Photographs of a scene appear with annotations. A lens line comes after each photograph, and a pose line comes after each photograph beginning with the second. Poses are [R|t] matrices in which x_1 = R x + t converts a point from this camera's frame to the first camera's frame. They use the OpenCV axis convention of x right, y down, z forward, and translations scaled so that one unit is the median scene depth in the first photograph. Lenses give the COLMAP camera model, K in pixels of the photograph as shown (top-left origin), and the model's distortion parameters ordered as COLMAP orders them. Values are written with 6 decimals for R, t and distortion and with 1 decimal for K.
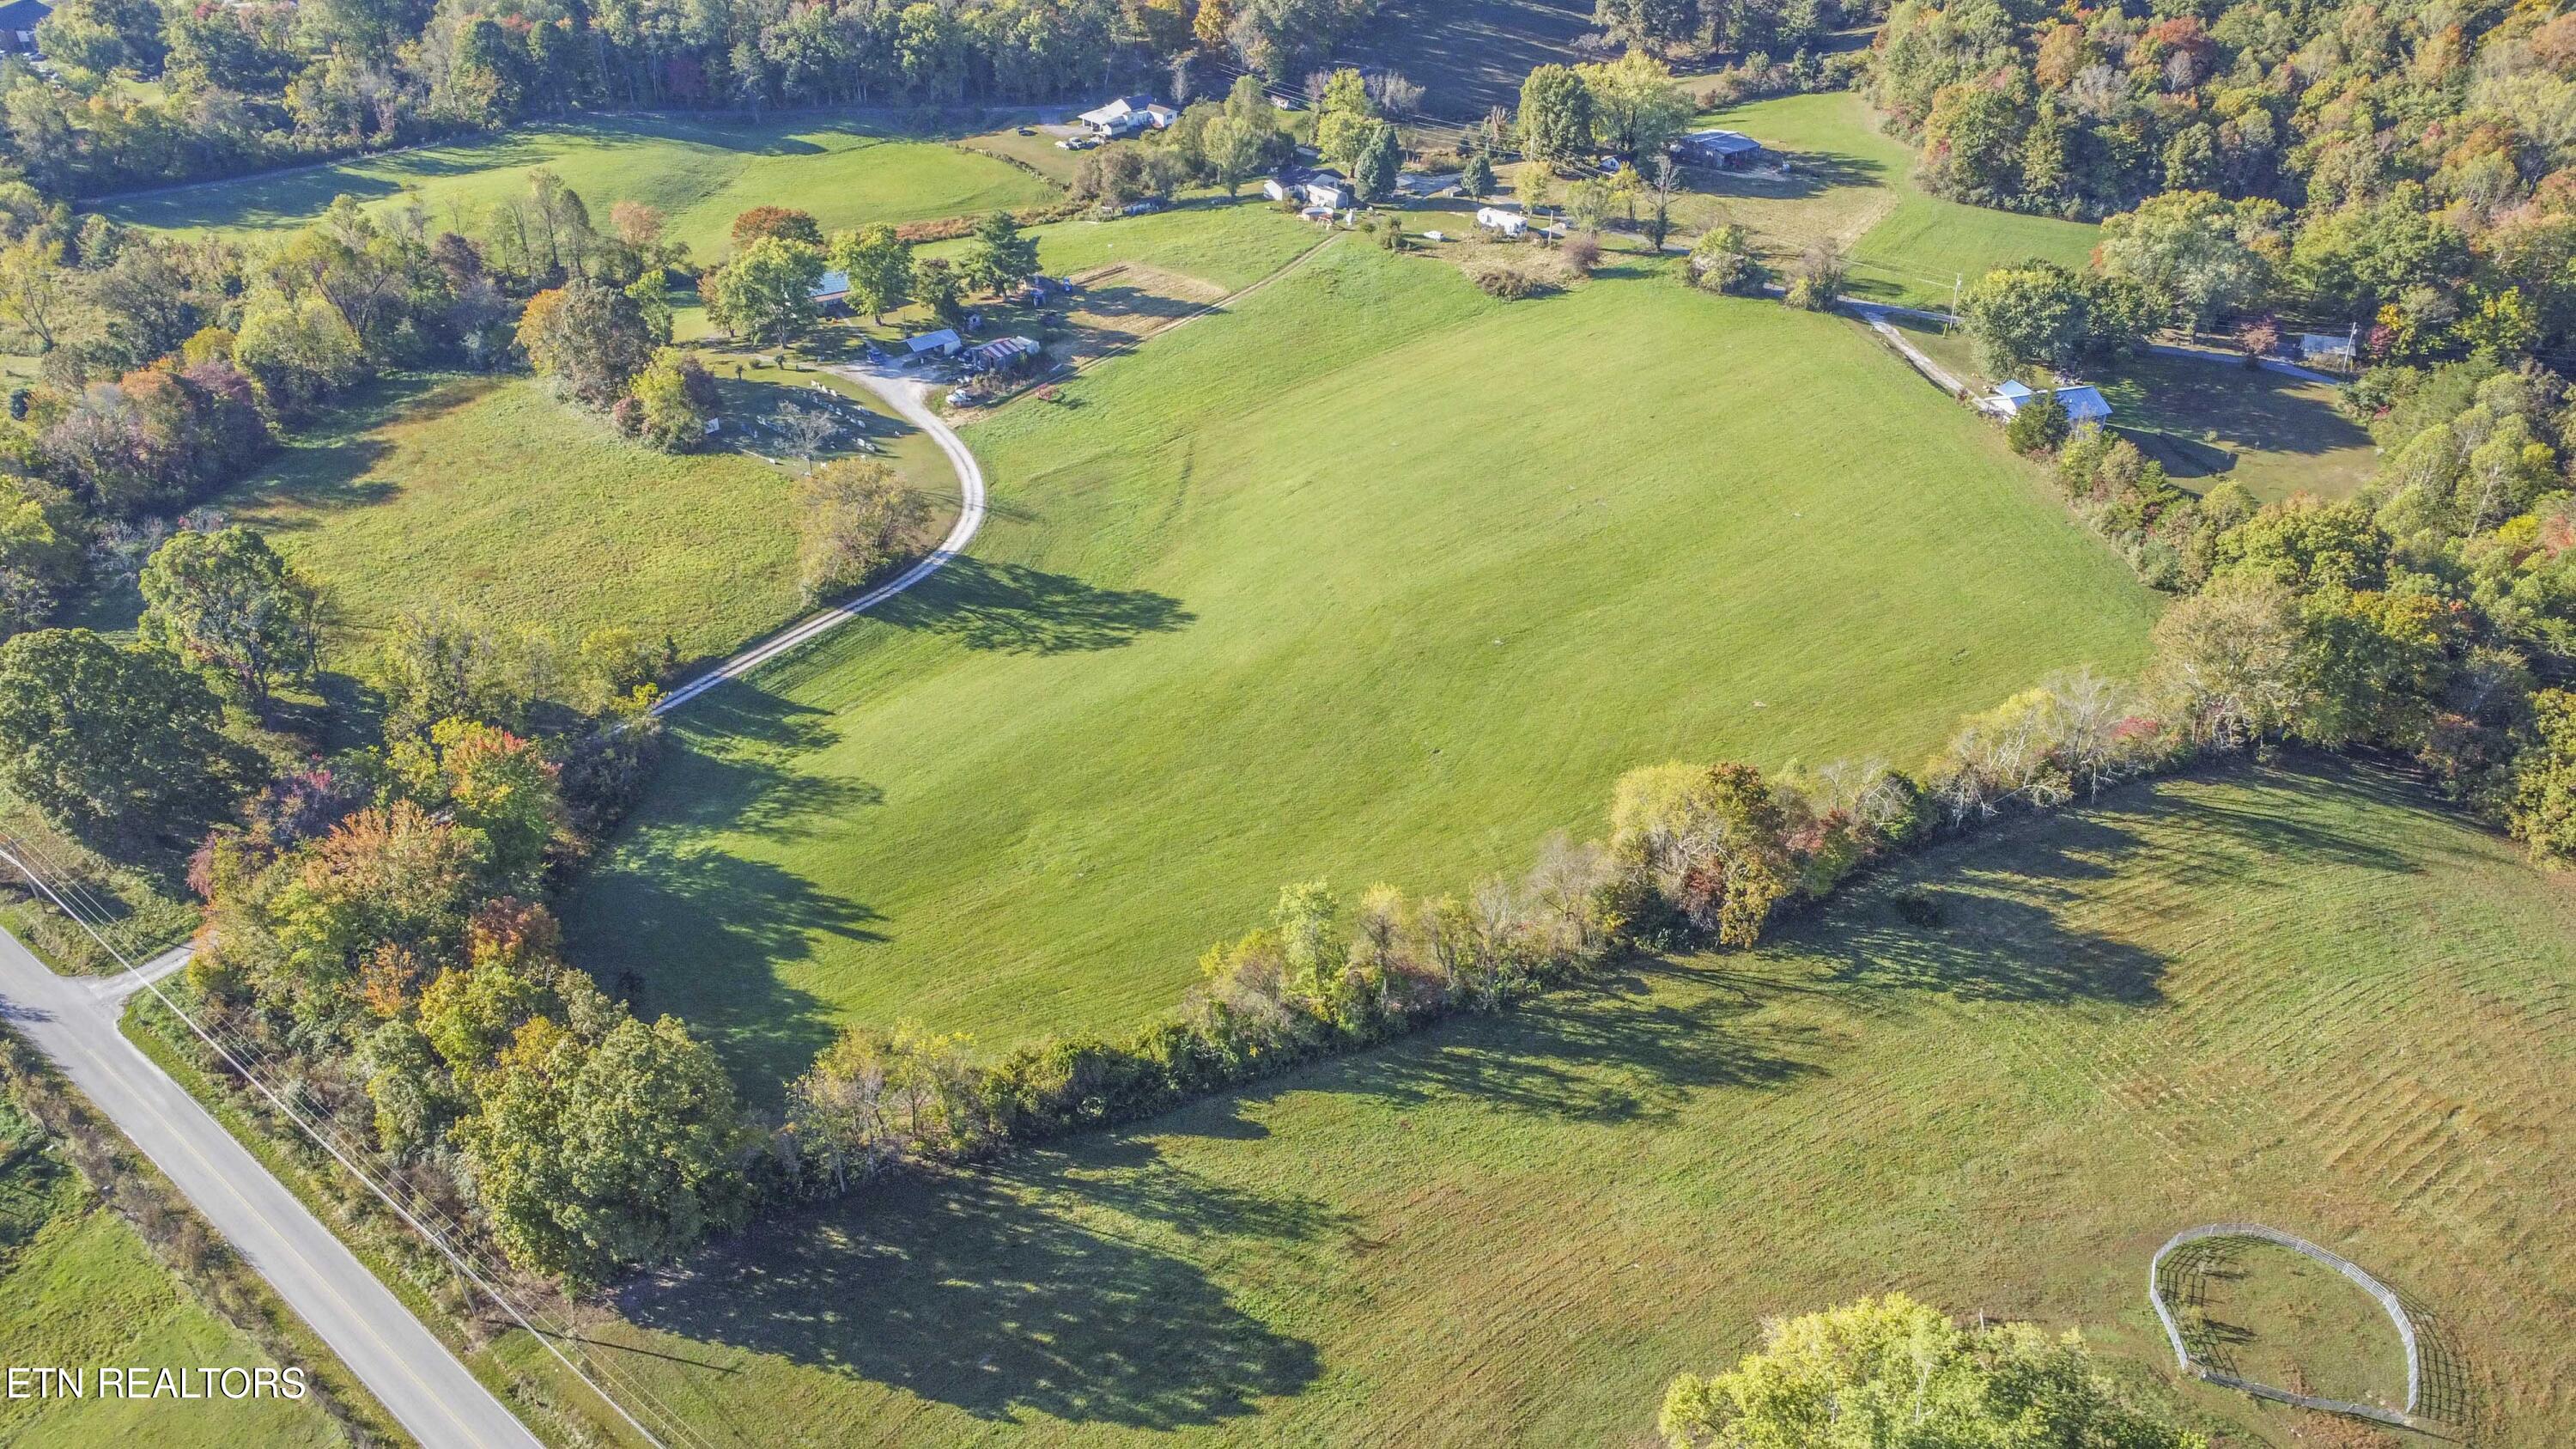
lens RADIAL K [[1909.0, 0, 1283.9], [0, 1909.0, 725.6], [0, 0, 1]] dist [-0.124060, 0.185145]
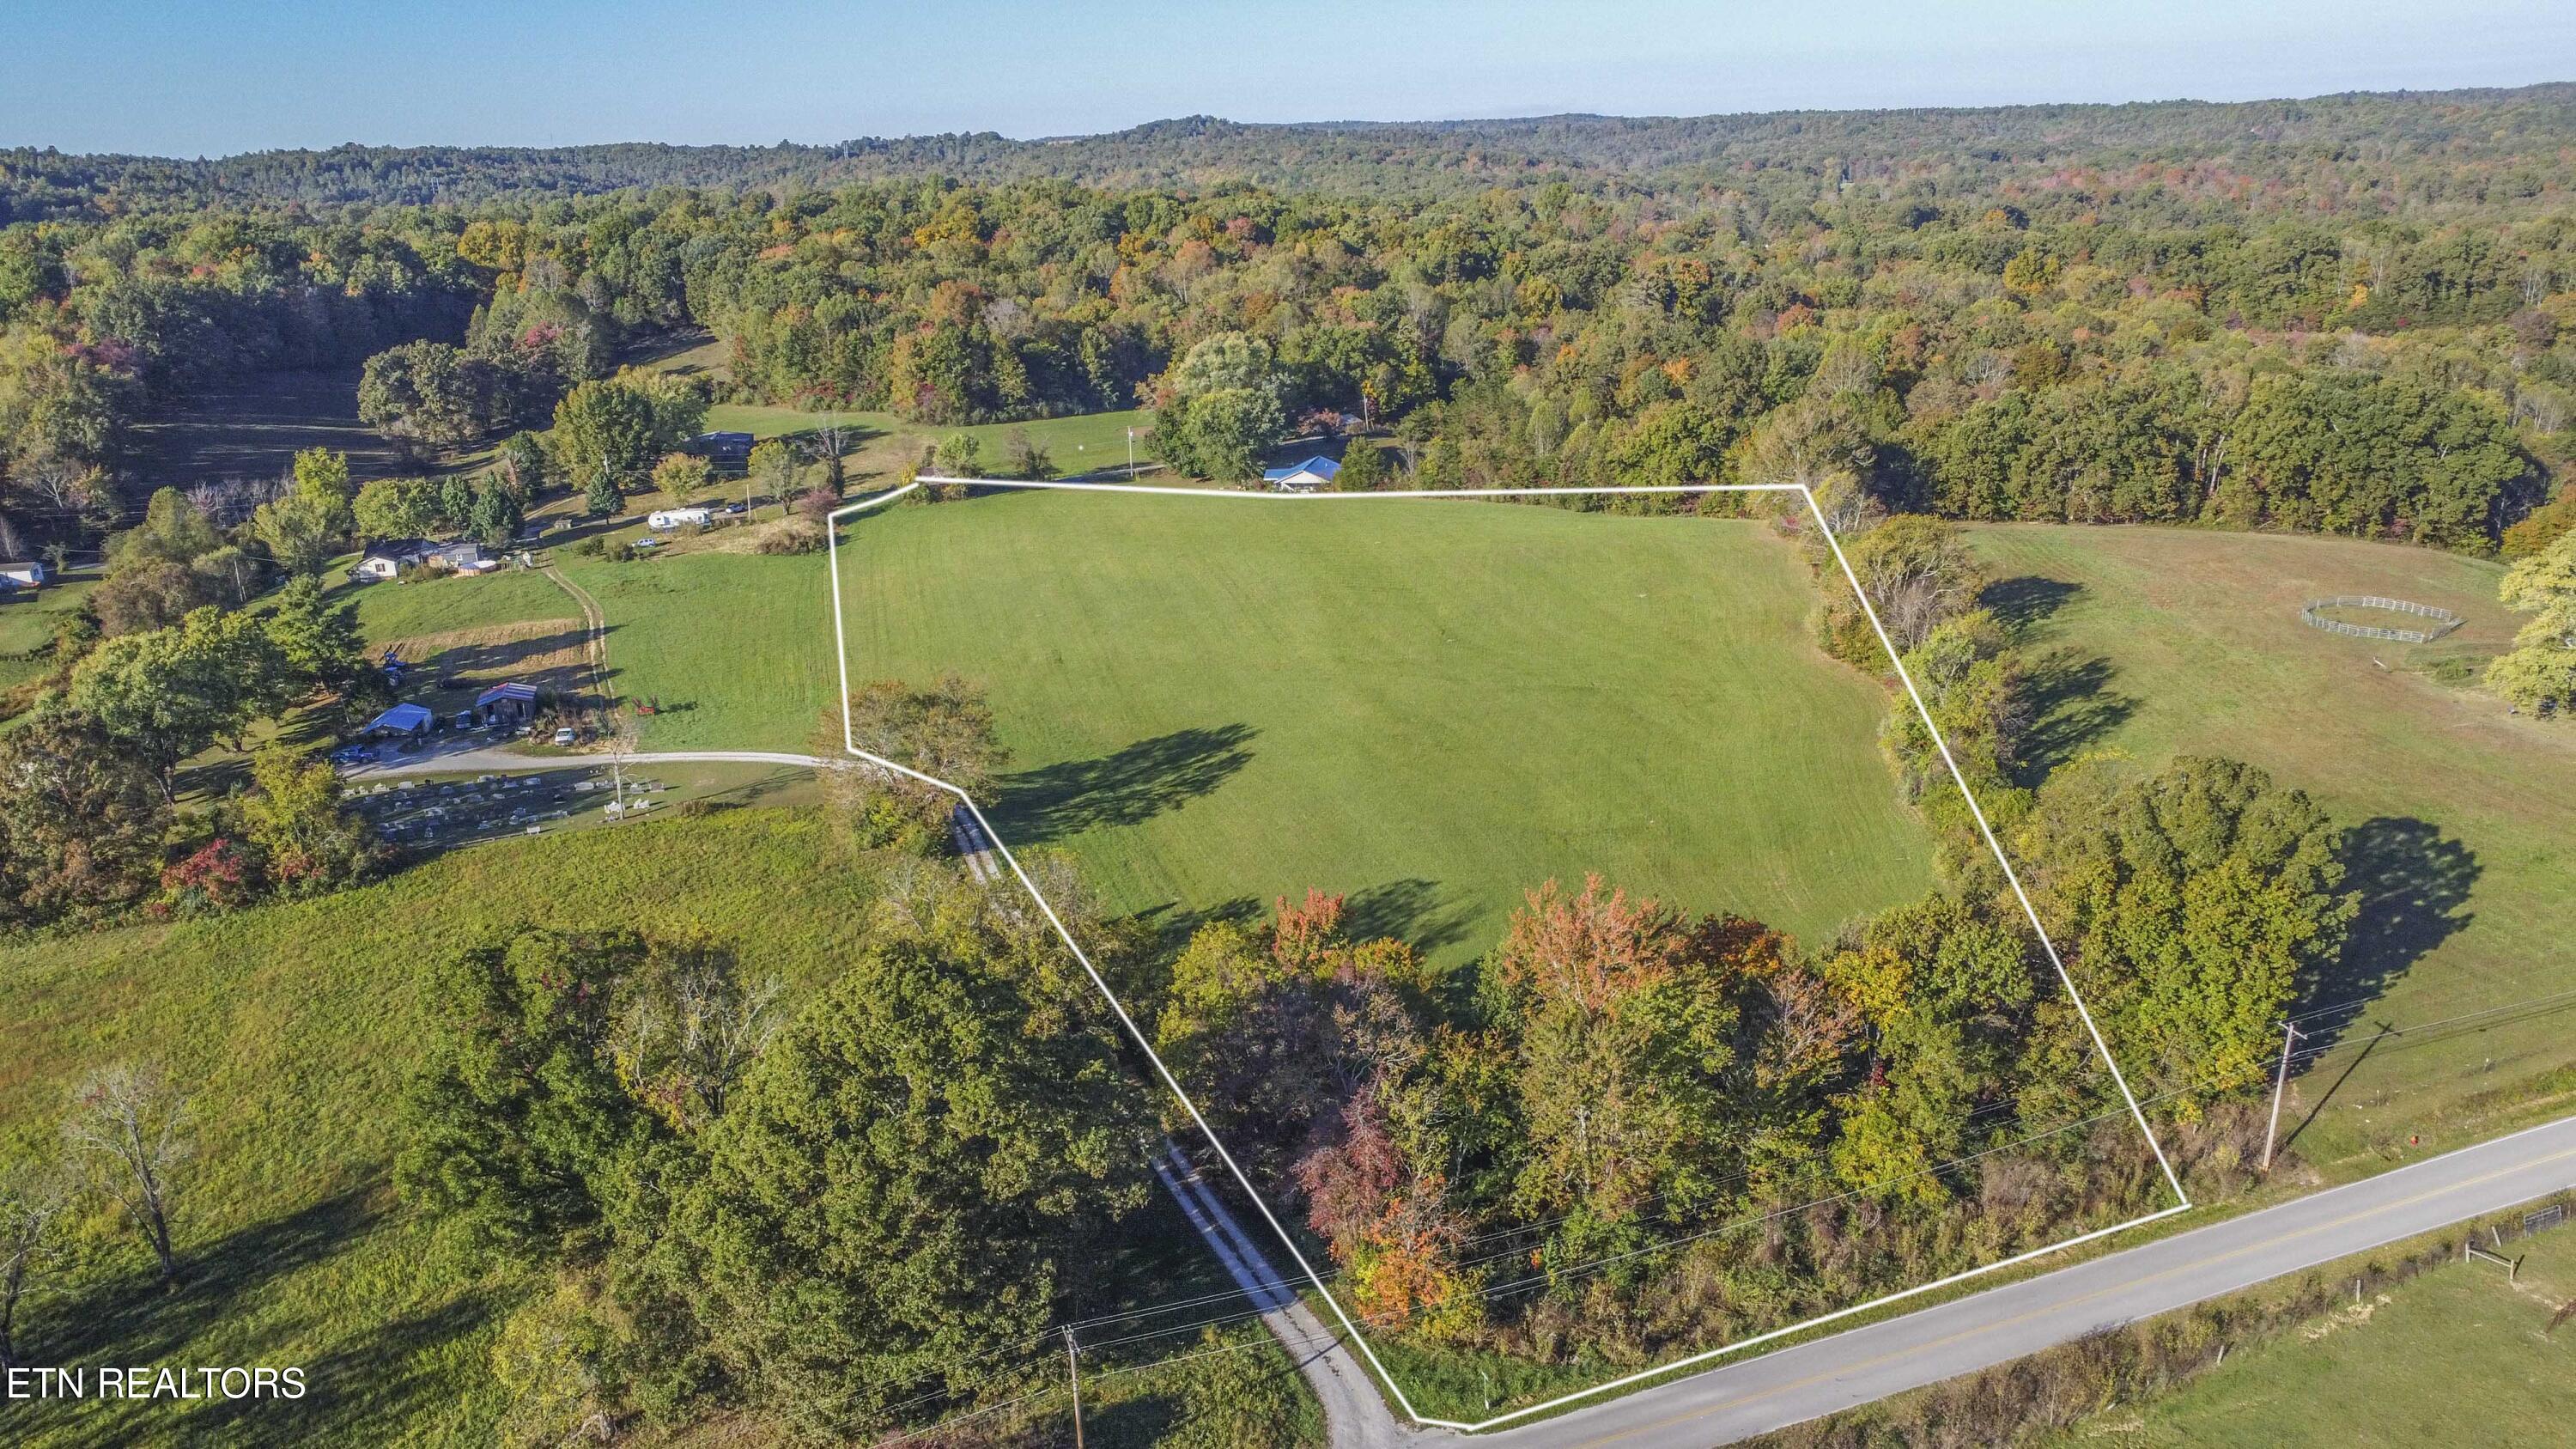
lens RADIAL K [[1909.0, 0, 1278.3], [0, 1909.0, 727.9], [0, 0, 1]] dist [-0.124060, 0.185145]
pose [[0.504535, -0.279428, 0.816924, -0.627776], [0.496509, 0.867977, -0.009755, -0.029570], [-0.706345, 0.410531, 0.576663, 0.373724]]
